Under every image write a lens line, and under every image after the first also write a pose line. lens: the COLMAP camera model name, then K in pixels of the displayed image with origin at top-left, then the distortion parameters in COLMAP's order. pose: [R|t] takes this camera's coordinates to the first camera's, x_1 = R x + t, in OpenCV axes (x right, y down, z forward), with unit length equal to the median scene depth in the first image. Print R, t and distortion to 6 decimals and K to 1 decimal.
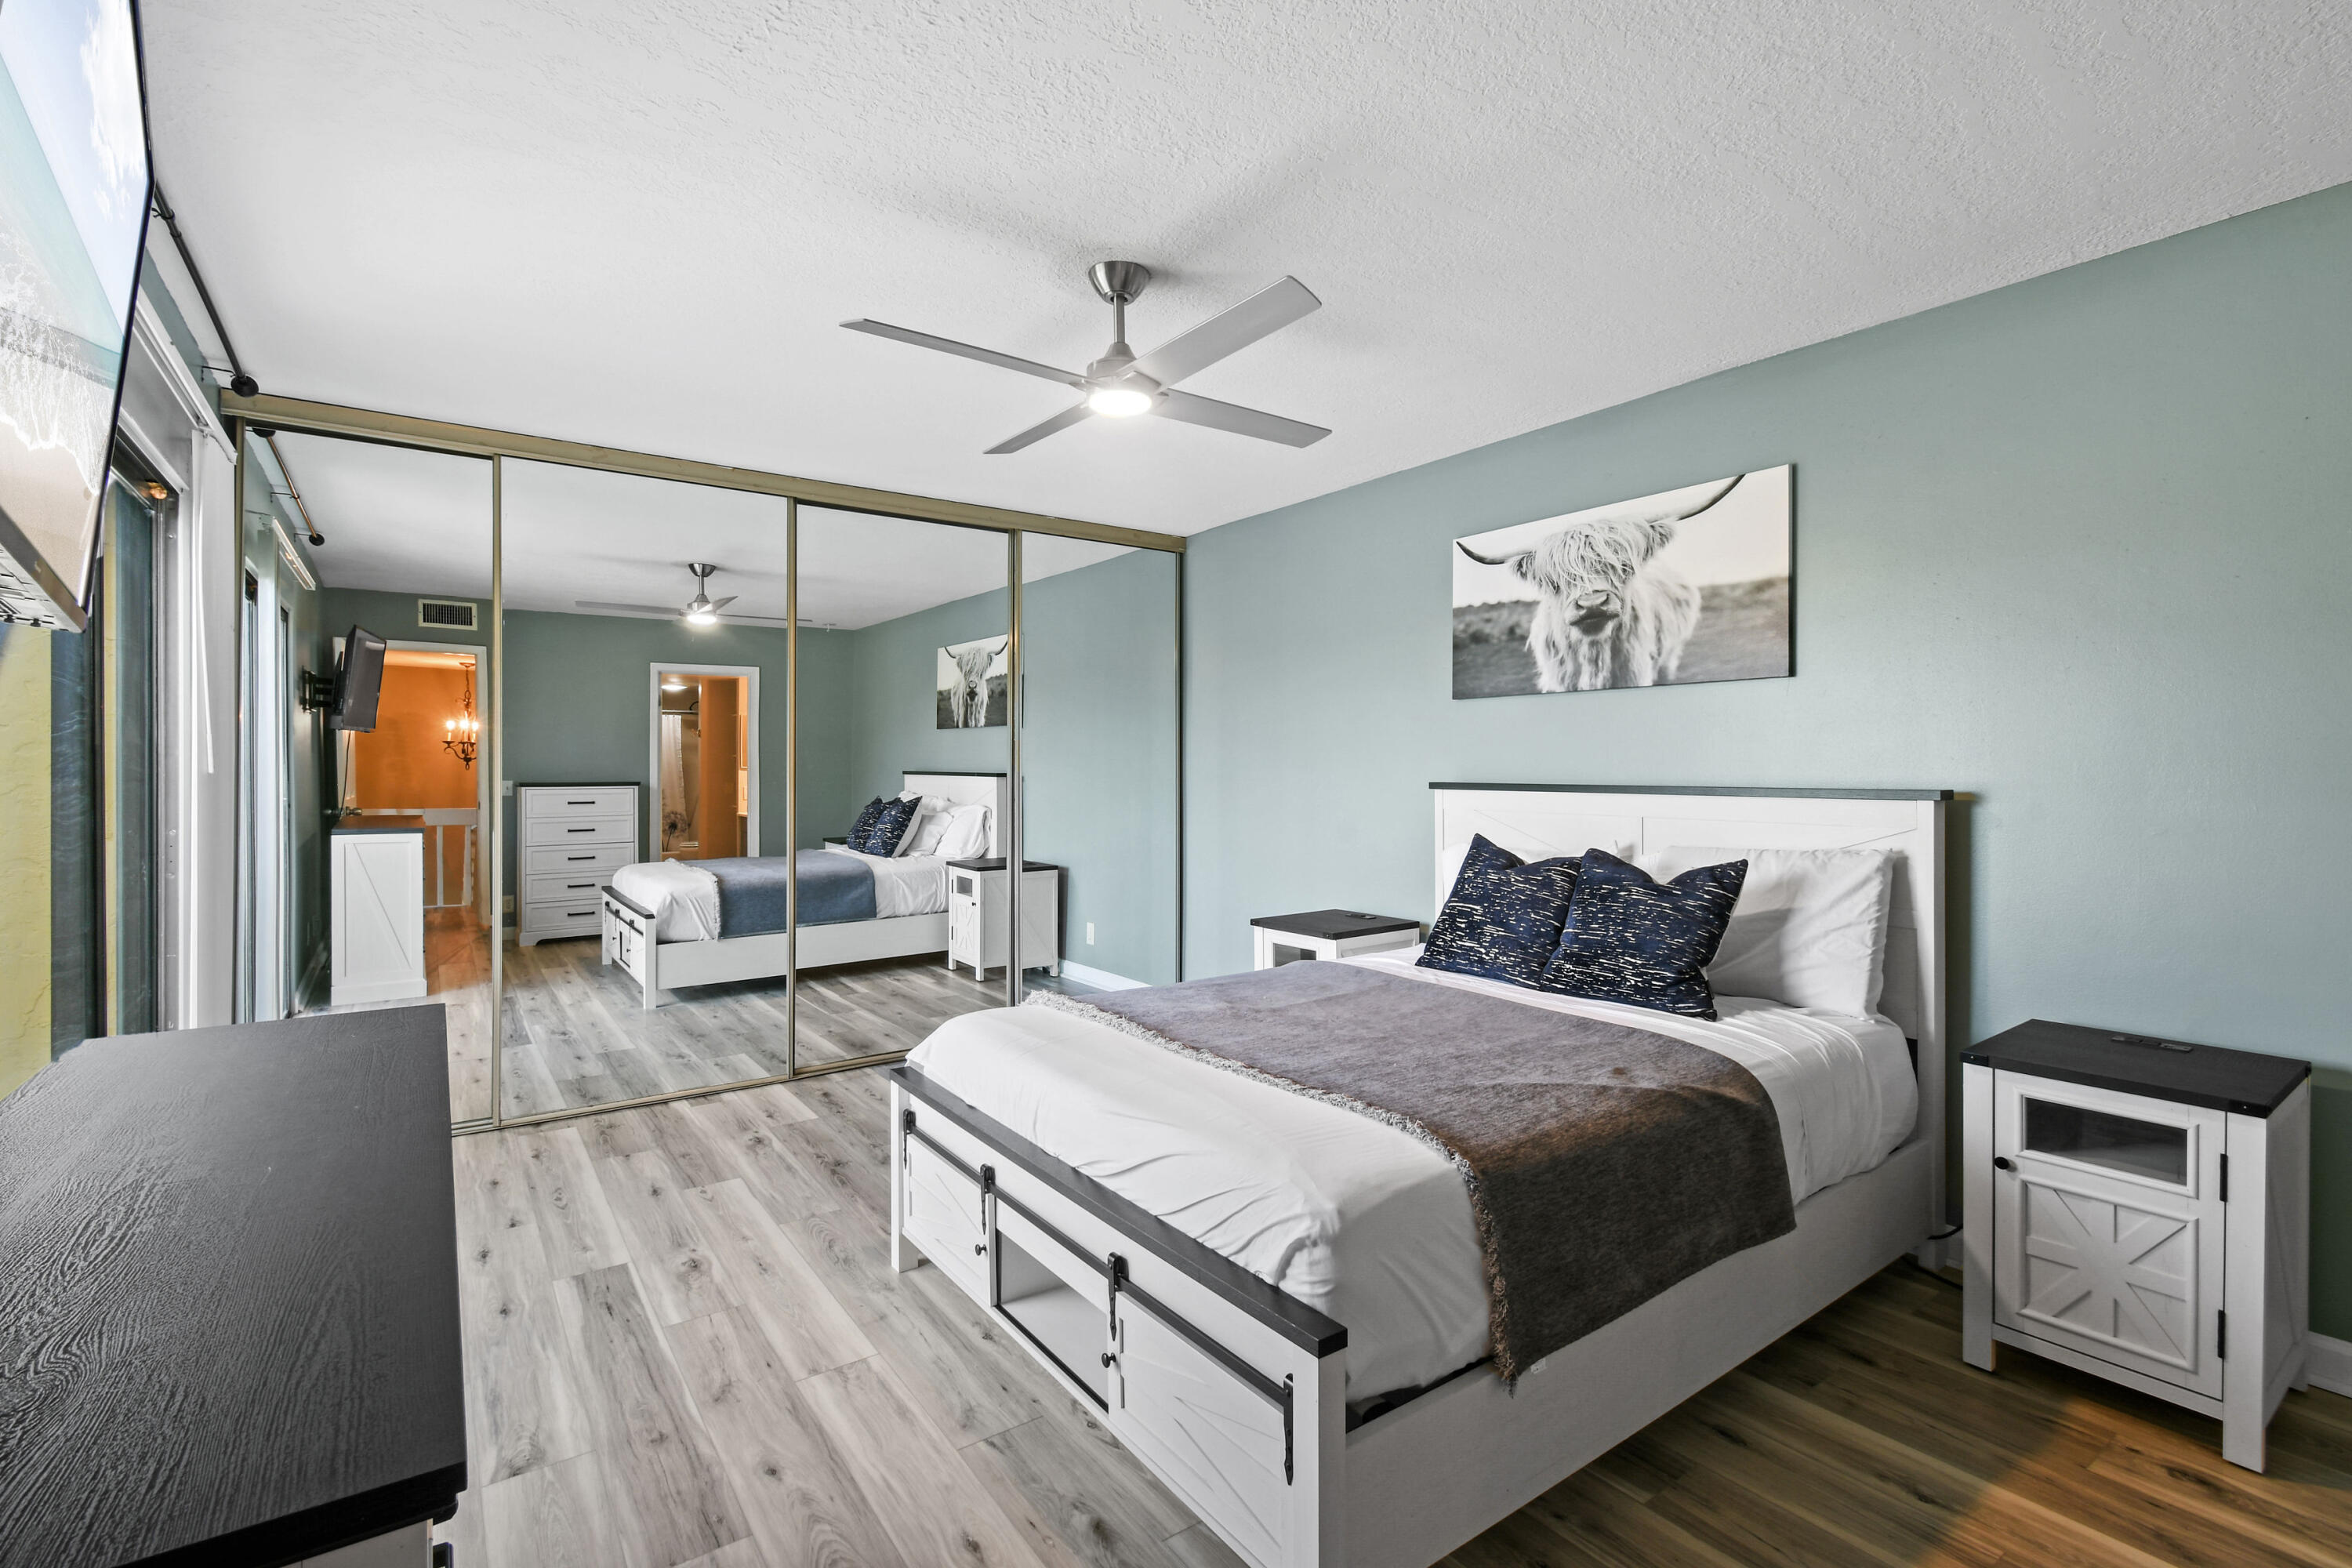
lens RADIAL K [[1066.4, 0, 1174.1], [0, 1066.4, 771.5], [0, 0, 1]] dist [0.011075, -0.000002]
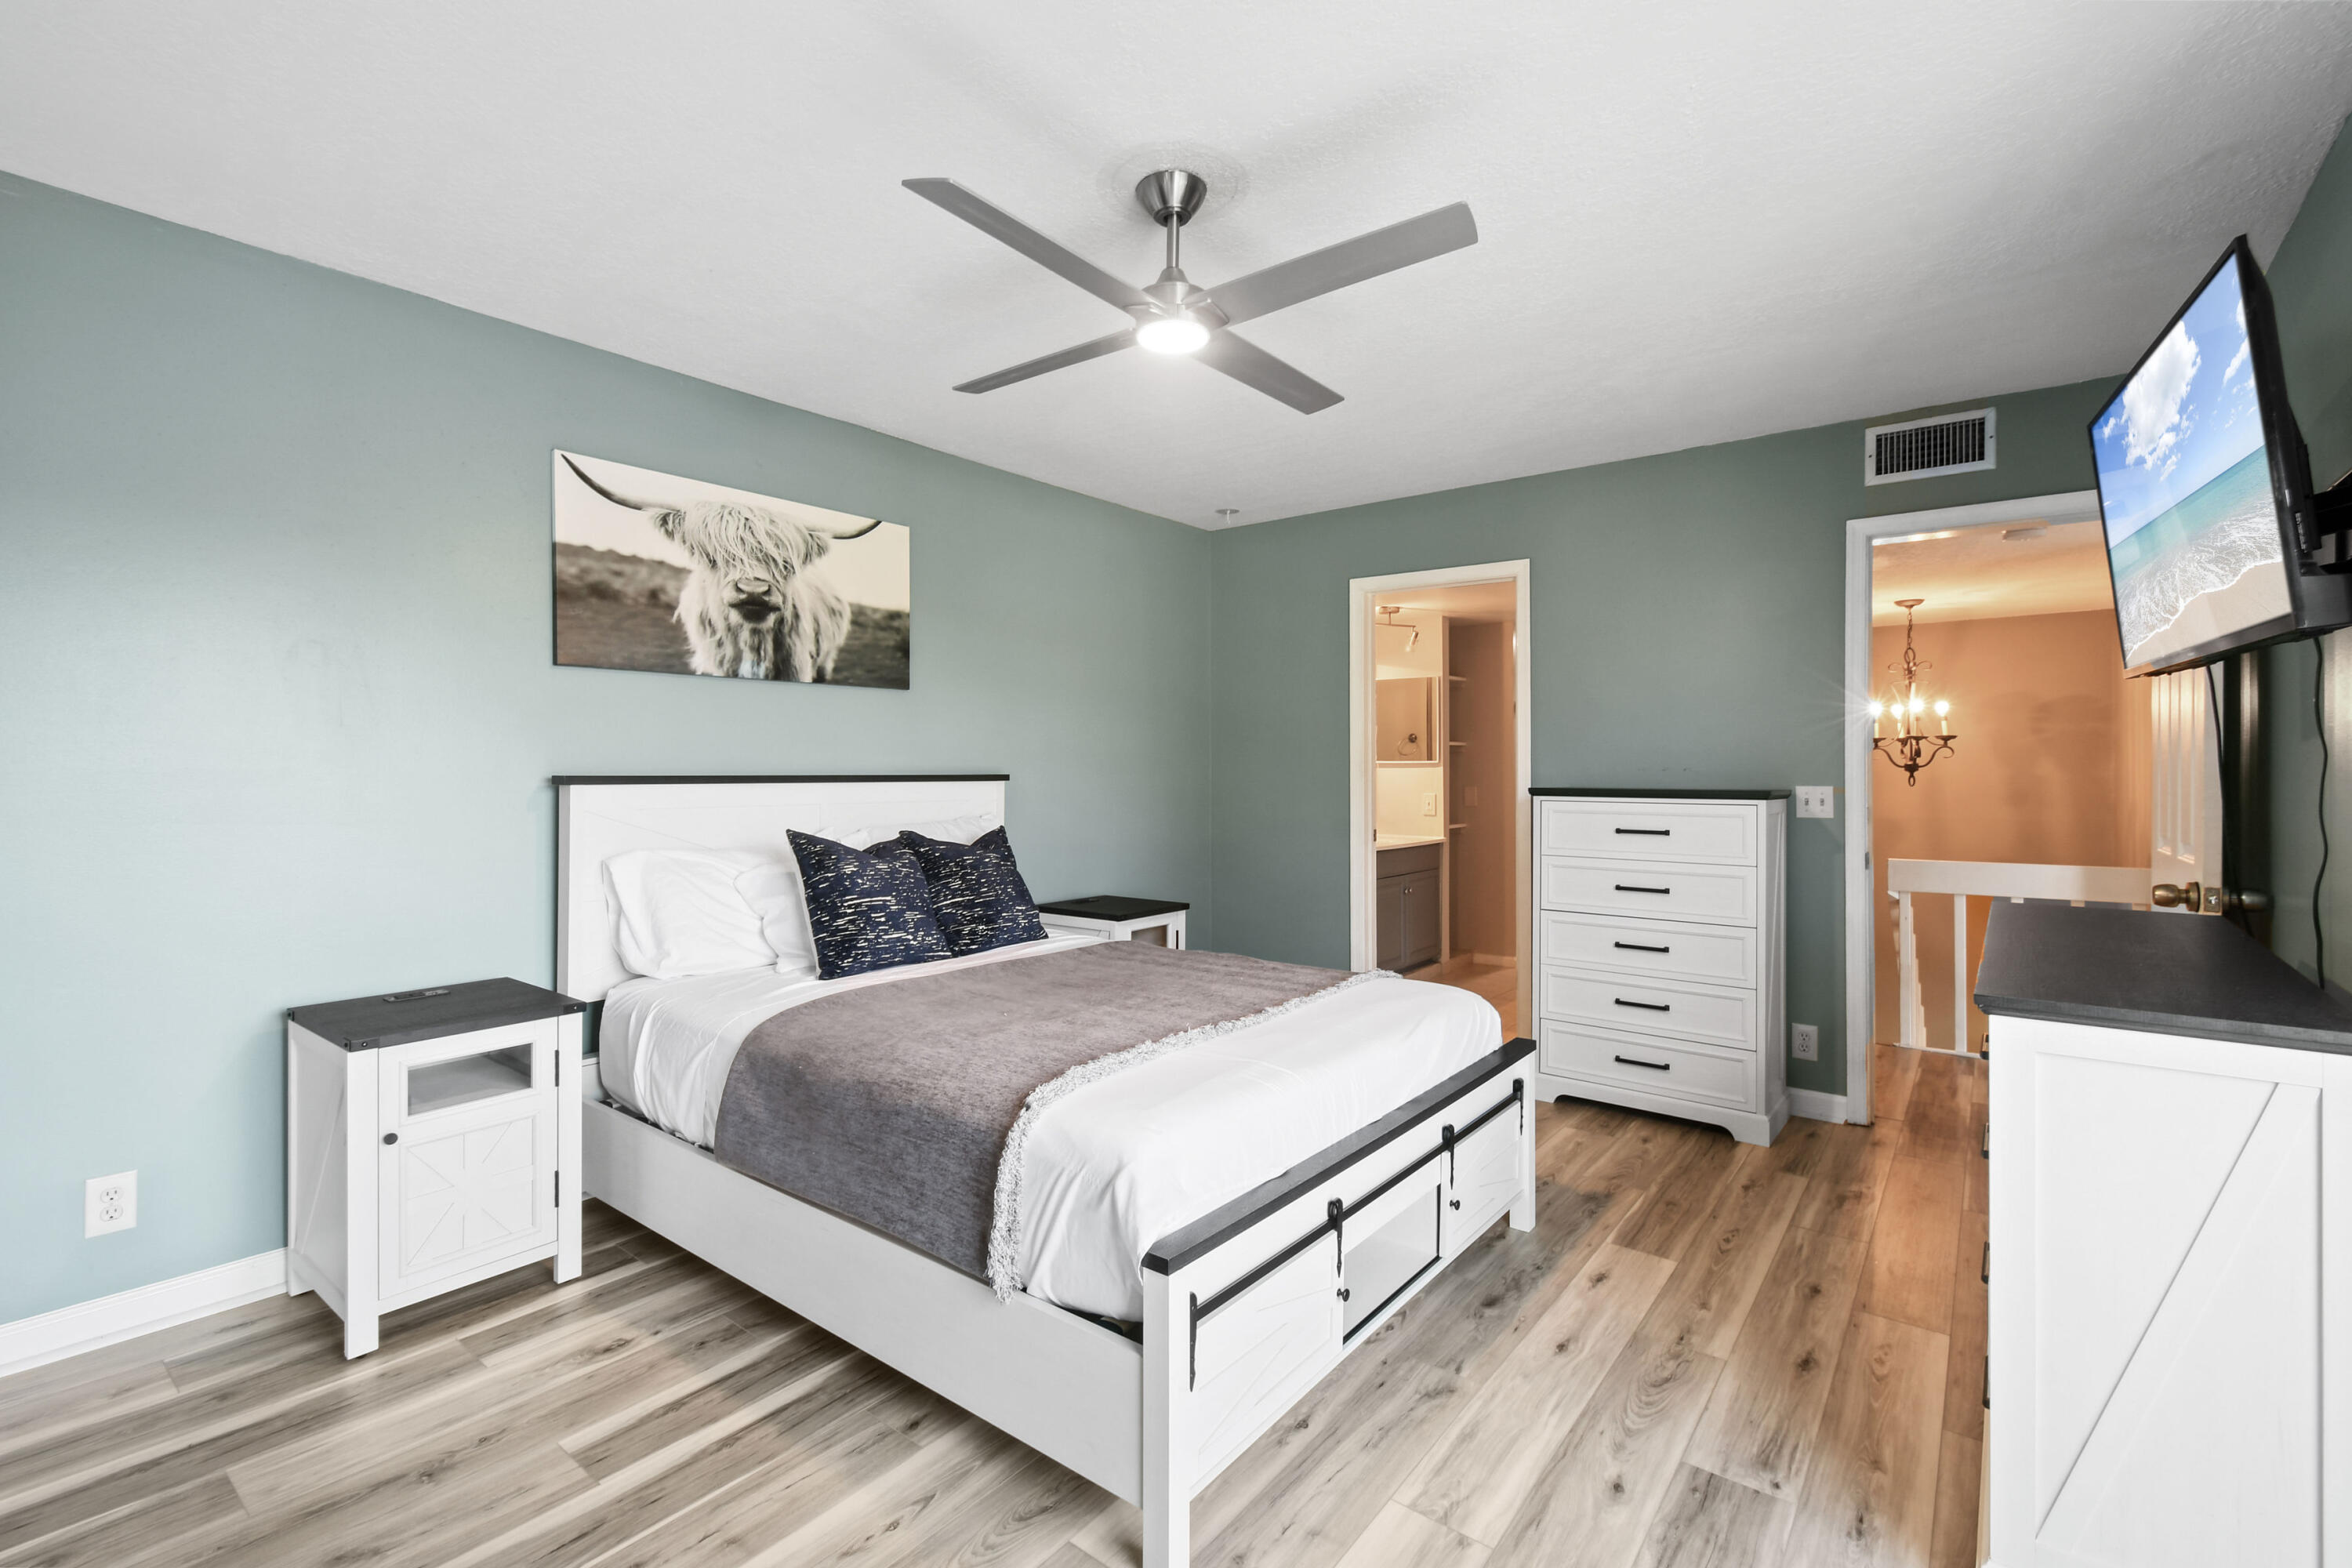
lens RADIAL K [[1038.7, 0, 1179.6], [0, 1038.7, 771.0], [0, 0, 1]] dist [0.008058, 0.000235]
pose [[-0.283961, -0.001030, 0.958835, -0.647115], [0.003615, 0.999991, 0.002145, 0.007807], [-0.958829, 0.004076, -0.283954, 0.917629]]
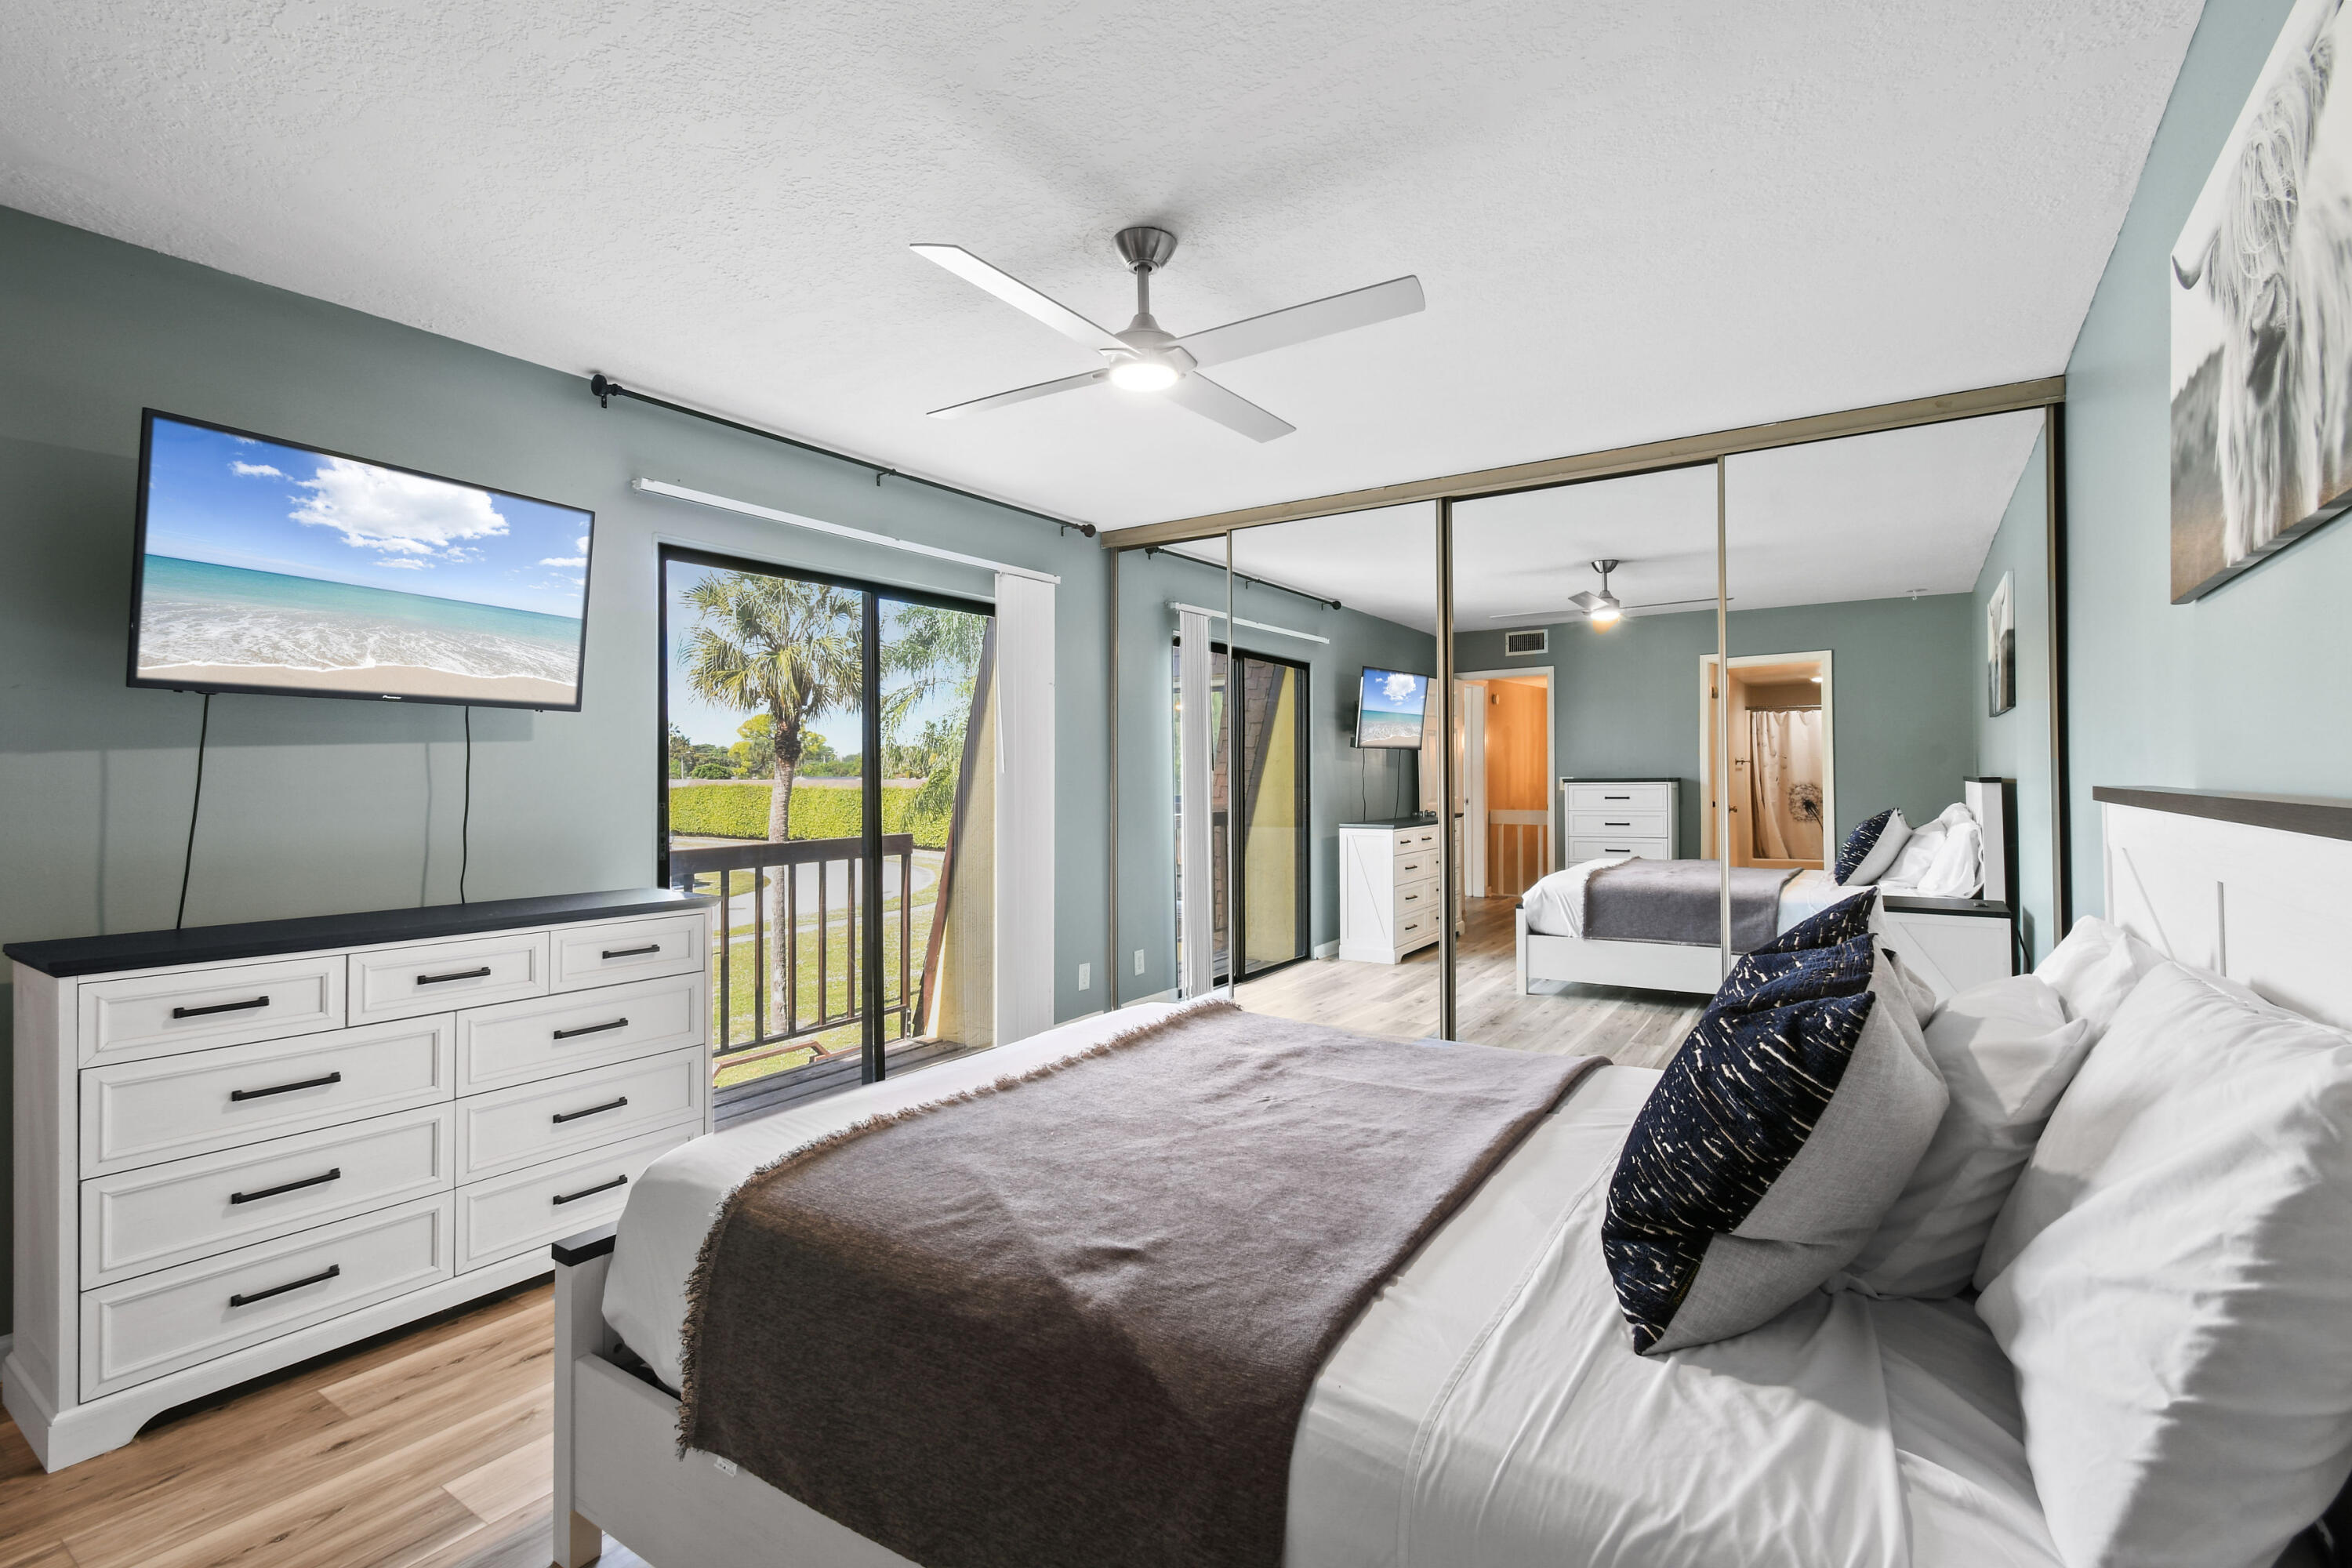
lens RADIAL K [[1067.4, 0, 1180.9], [0, 1067.4, 770.7], [0, 0, 1]] dist [-0.003142, -0.000198]
pose [[0.352101, -0.003594, -0.935955, 0.625370], [0.002863, 0.999992, -0.002763, 0.005054], [0.935958, -0.001707, 0.352108, 0.512346]]
